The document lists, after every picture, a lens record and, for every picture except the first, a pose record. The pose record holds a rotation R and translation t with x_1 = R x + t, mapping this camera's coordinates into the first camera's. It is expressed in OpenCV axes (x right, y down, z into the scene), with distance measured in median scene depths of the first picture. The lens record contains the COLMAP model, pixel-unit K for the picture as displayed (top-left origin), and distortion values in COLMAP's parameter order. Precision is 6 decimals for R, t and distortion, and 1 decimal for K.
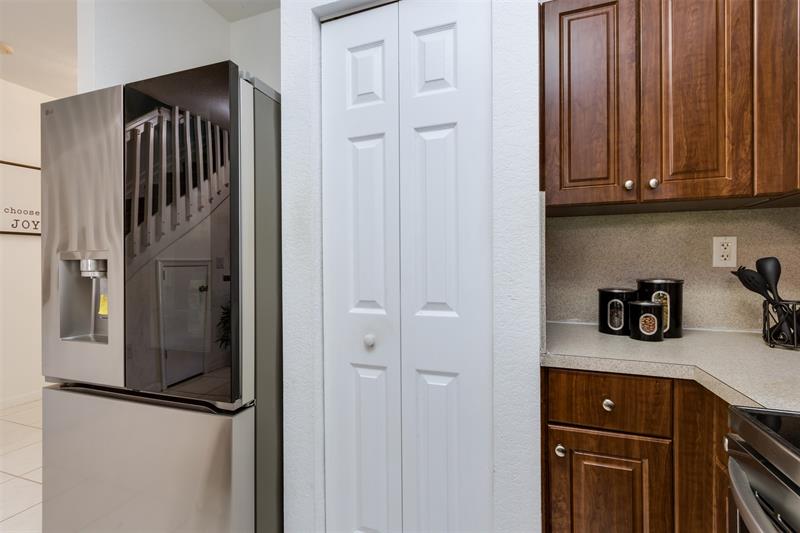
lens RADIAL K [[370.7, 0, 400.2], [0, 370.7, 264.3], [0, 0, 1]] dist [0.007927, -0.001359]
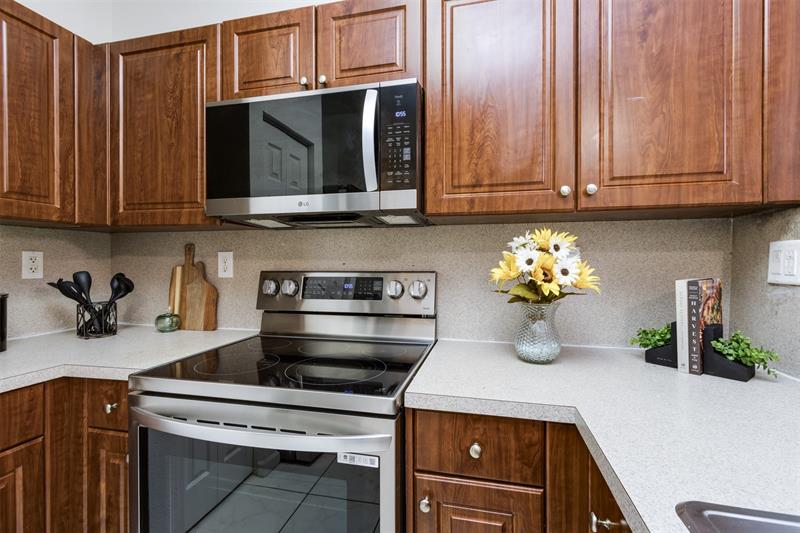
lens RADIAL K [[367.0, 0, 401.4], [0, 367.0, 264.4], [0, 0, 1]] dist [-0.000179, 0.000854]
pose [[-0.103920, -0.003645, 0.994579, -0.443072], [-0.000332, 0.999993, 0.003630, -0.052035], [-0.994586, 0.000047, -0.103921, 0.022474]]
